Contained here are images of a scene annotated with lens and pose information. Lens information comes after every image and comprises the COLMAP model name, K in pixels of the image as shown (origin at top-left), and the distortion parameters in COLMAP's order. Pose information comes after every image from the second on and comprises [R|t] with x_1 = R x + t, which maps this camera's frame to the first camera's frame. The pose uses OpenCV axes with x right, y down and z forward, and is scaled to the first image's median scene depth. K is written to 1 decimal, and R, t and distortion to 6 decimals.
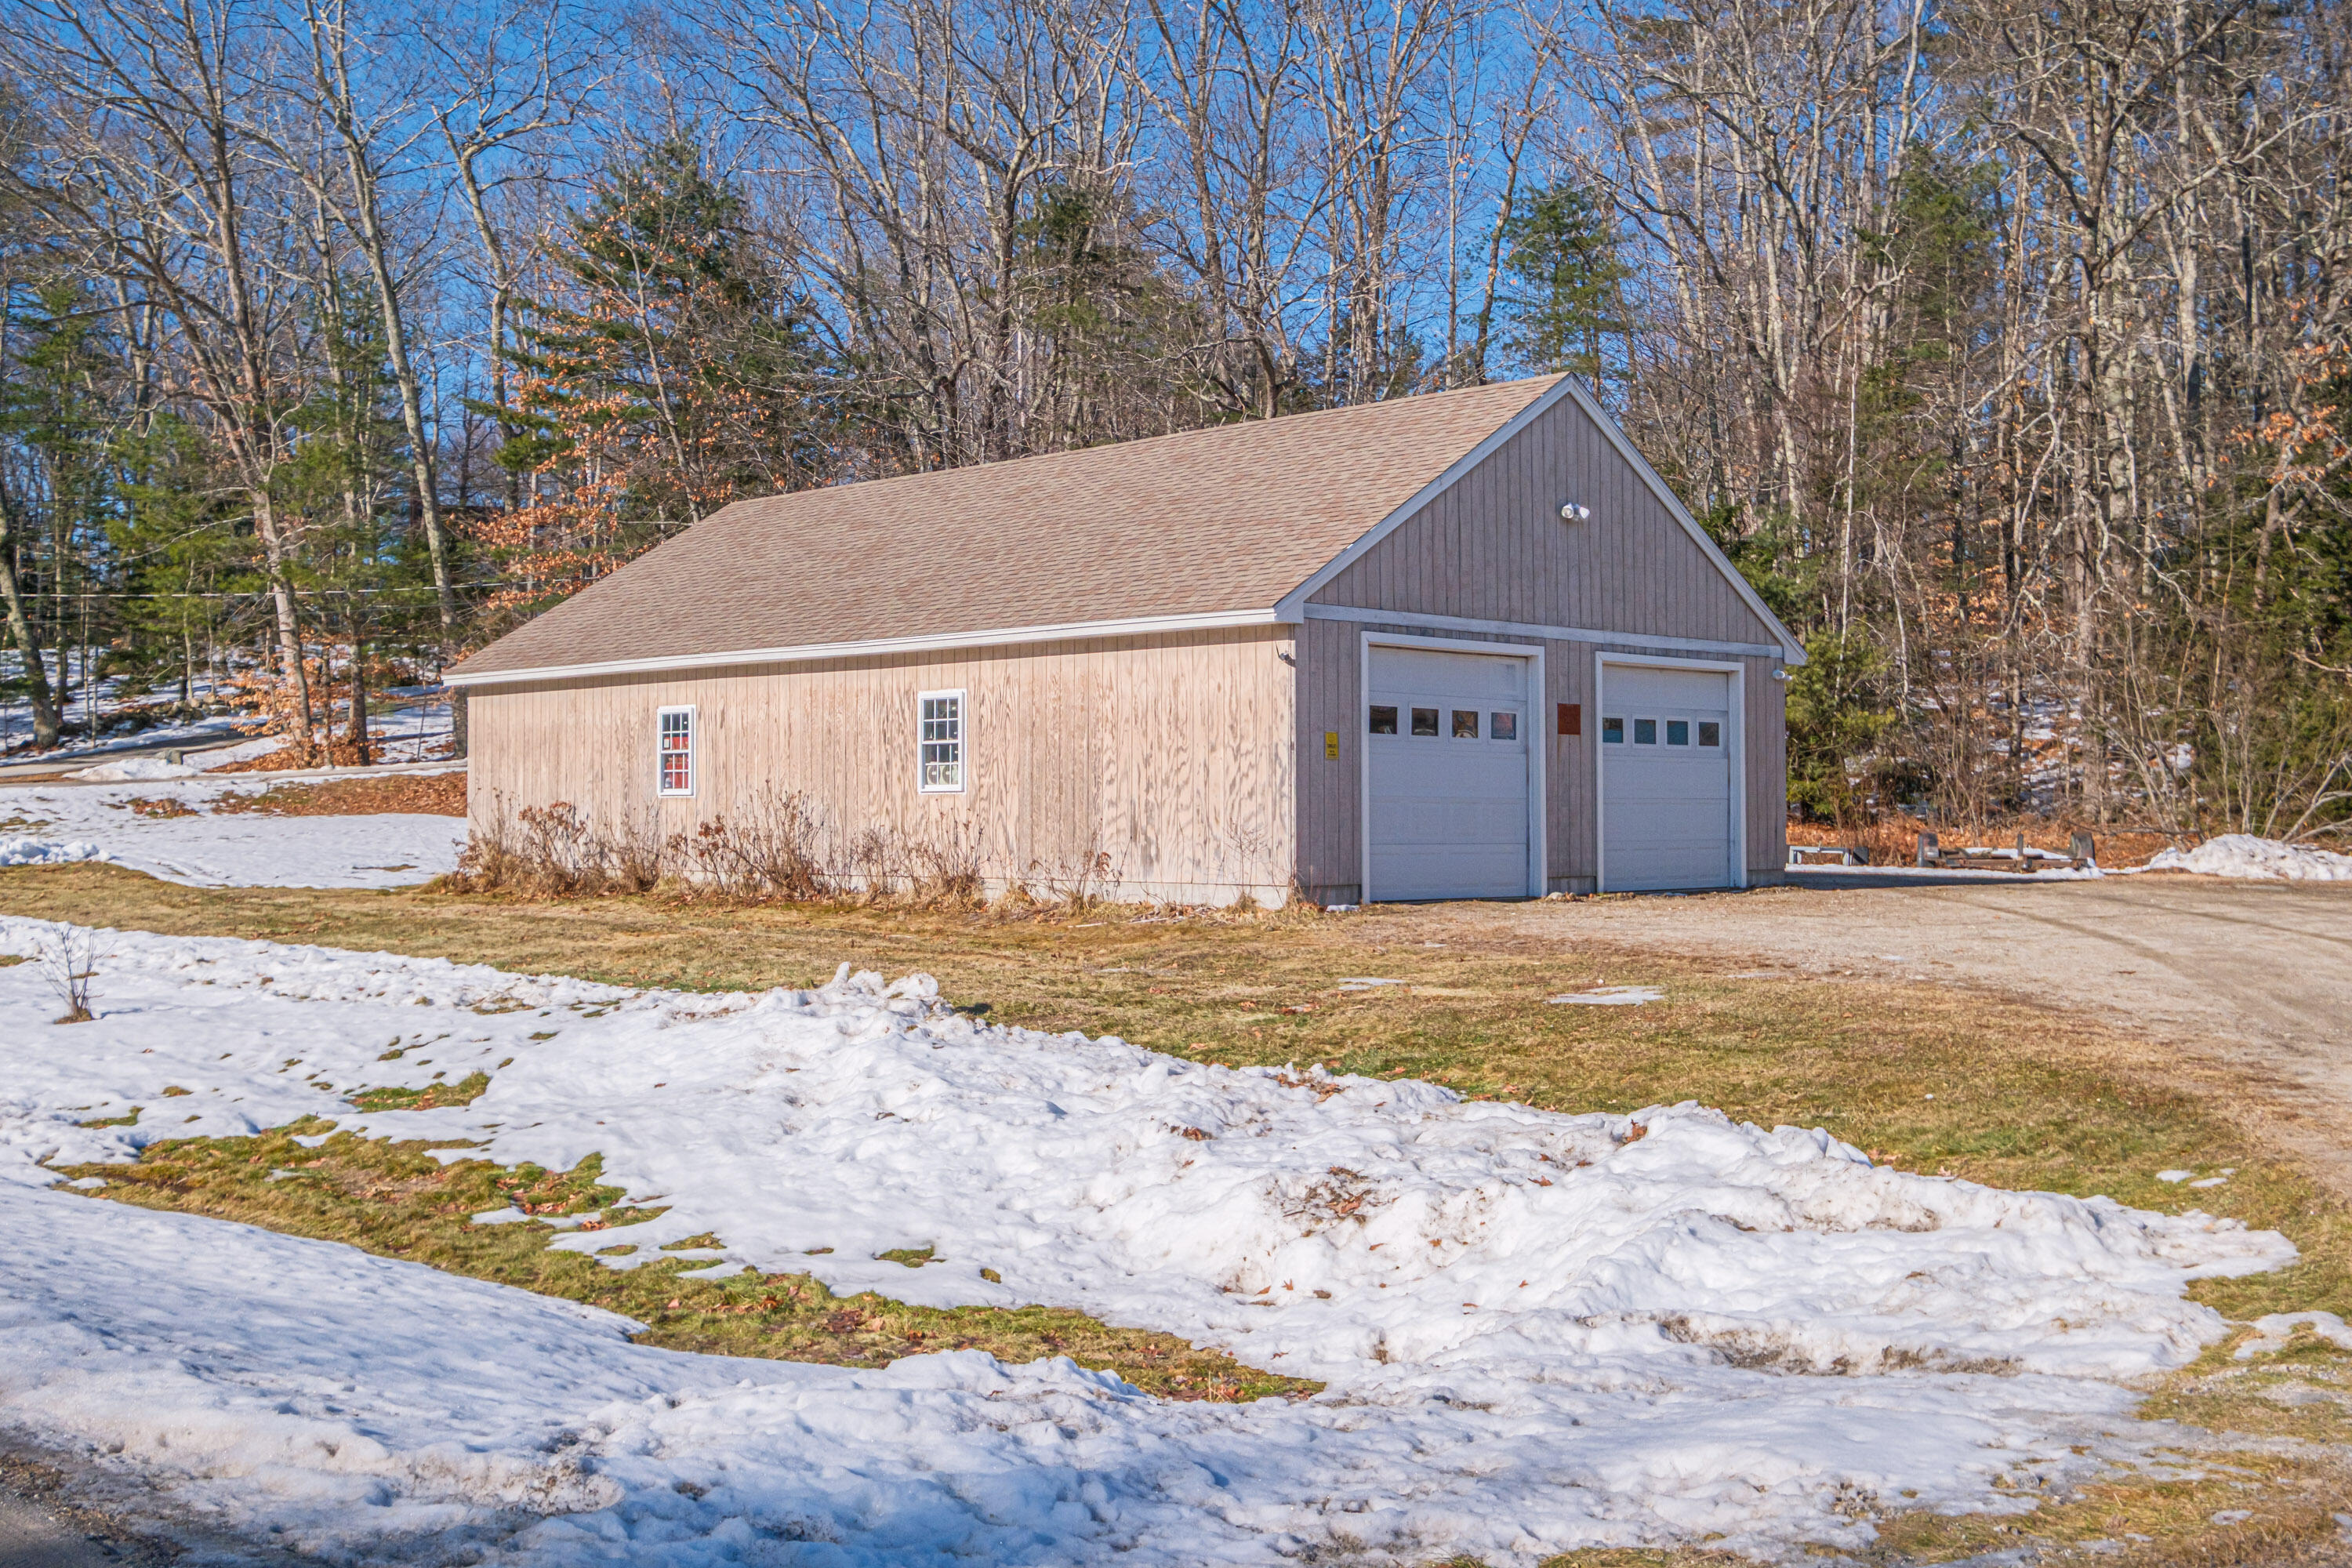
lens RADIAL K [[2384.4, 0, 1221.7], [0, 2384.4, 728.7], [0, 0, 1]] dist [0.013570, -0.002950]
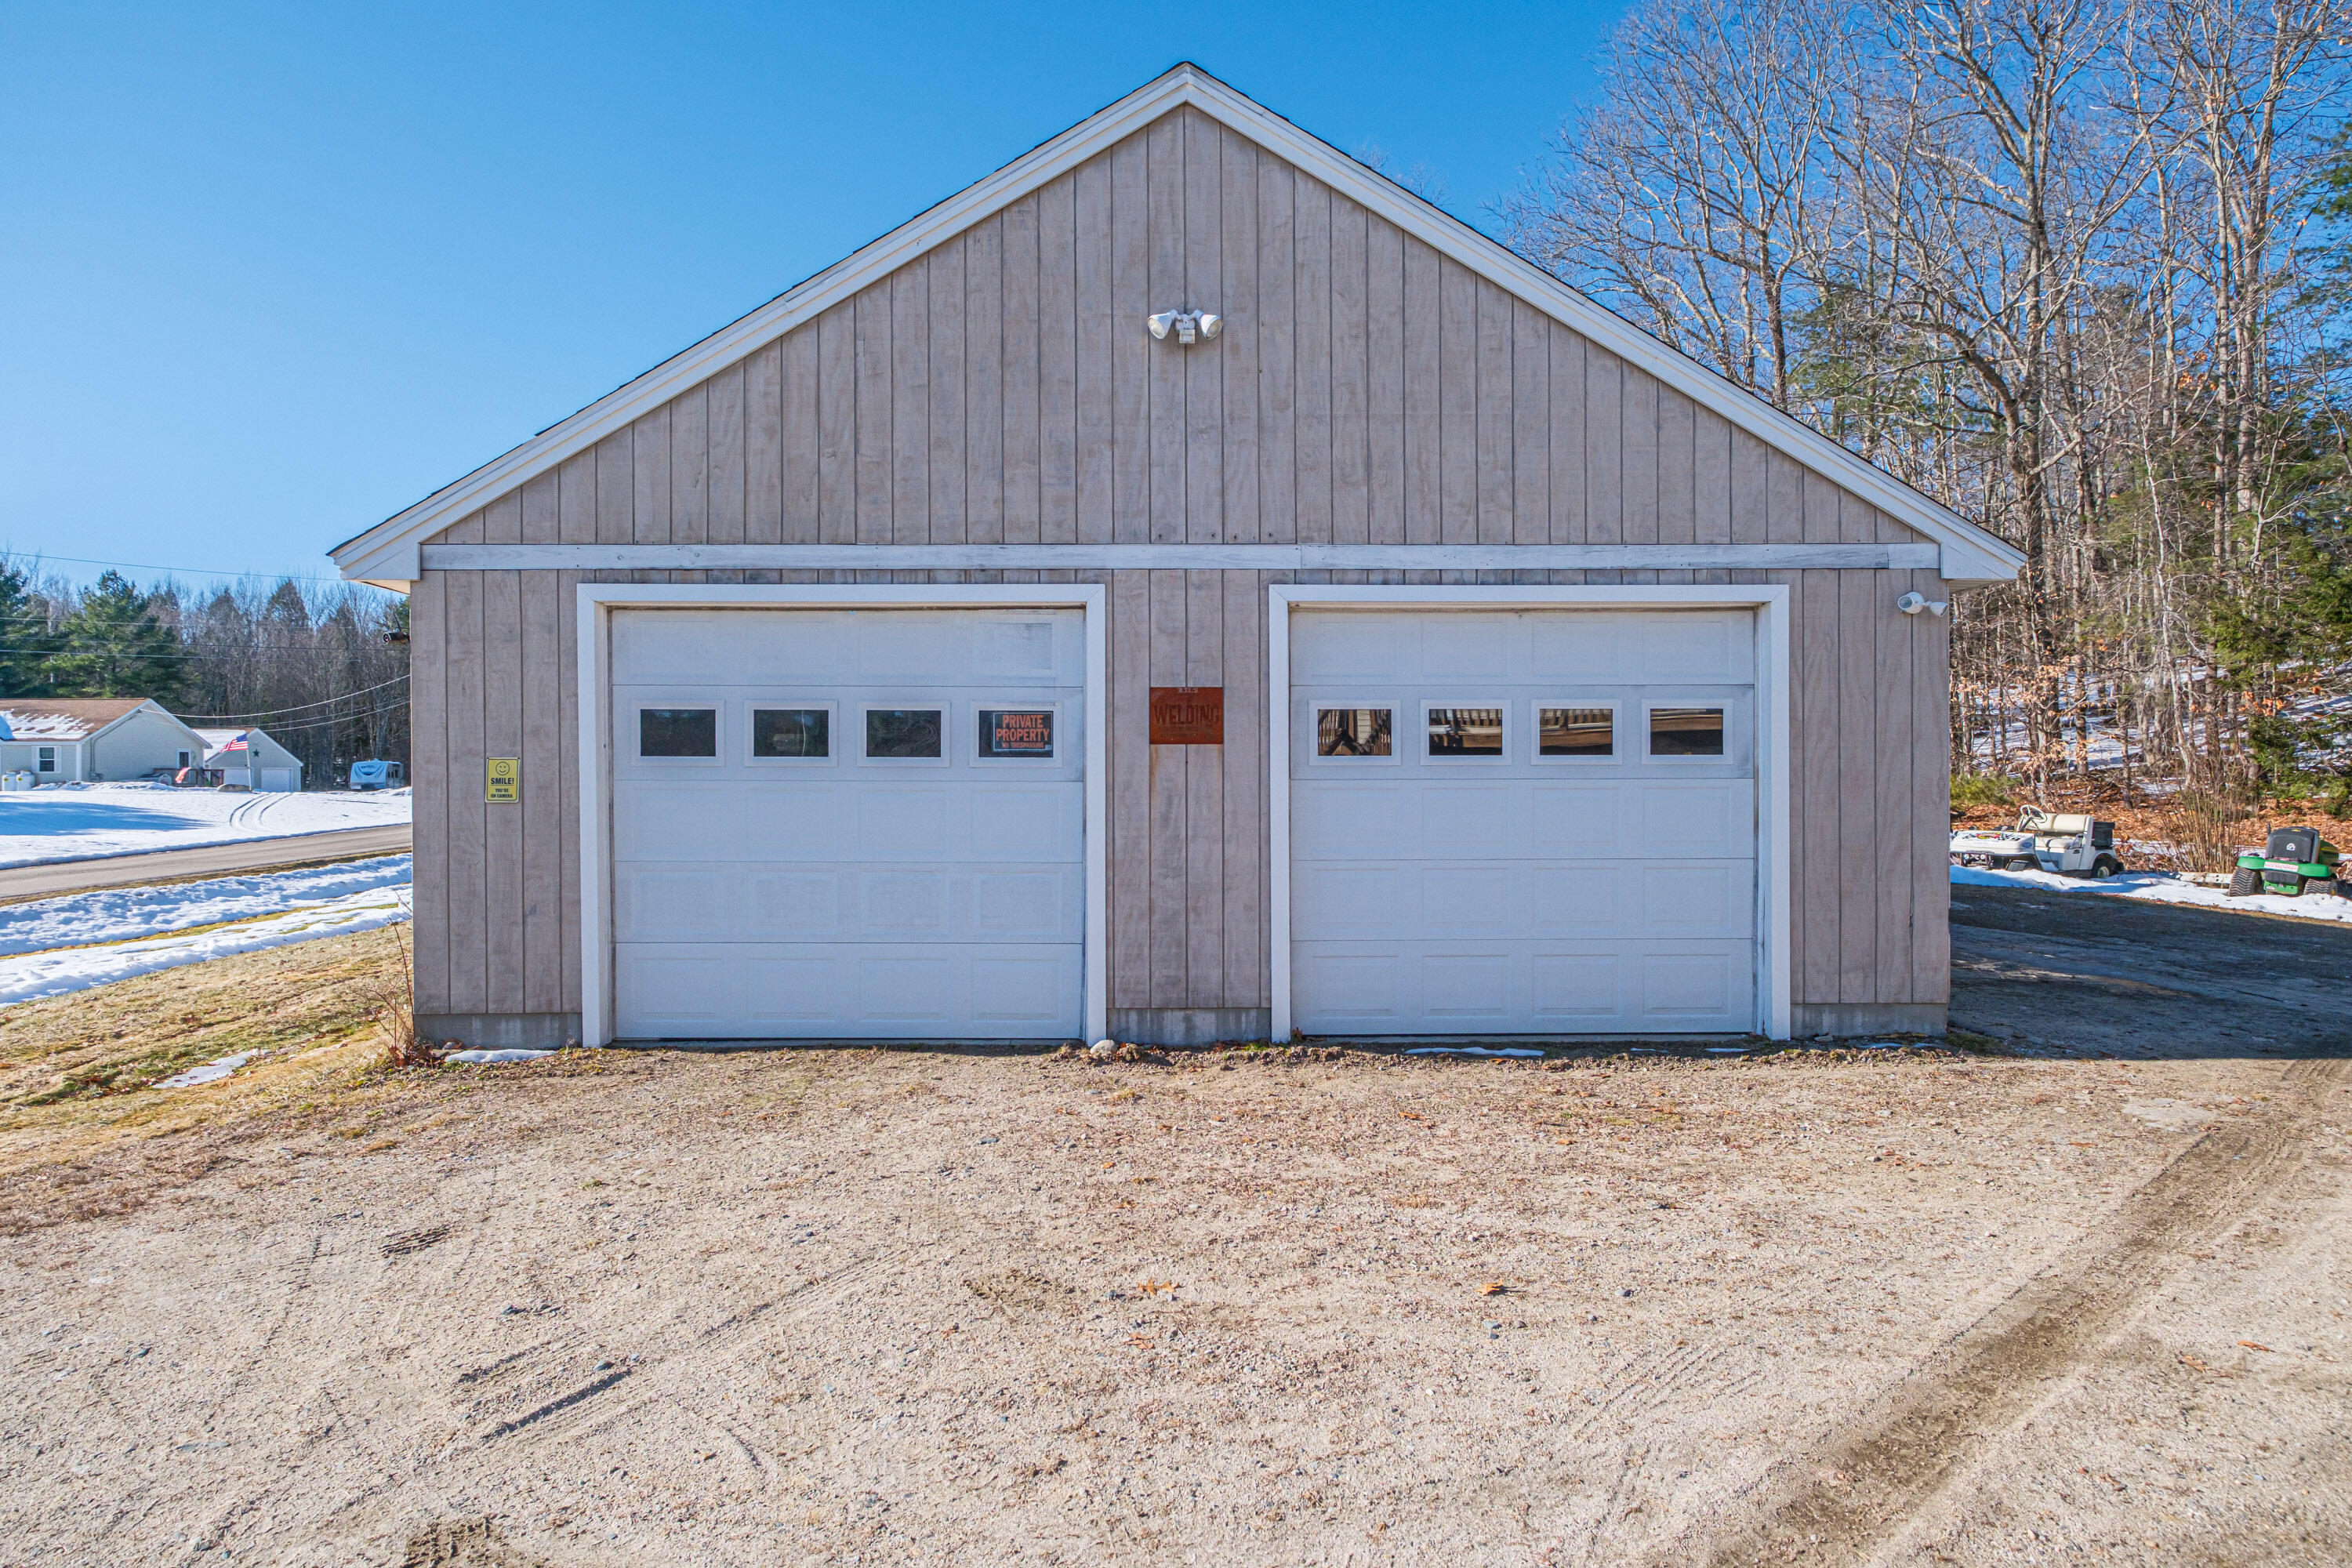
lens RADIAL K [[1223.5, 0, 1171.8], [0, 1223.5, 801.0], [0, 0, 1]] dist [-0.000908, 0.000010]
pose [[0.699821, 0.009239, -0.714258, 0.227111], [0.026067, 0.998920, 0.038461, 0.003016], [0.713842, -0.045534, 0.698825, 0.533429]]
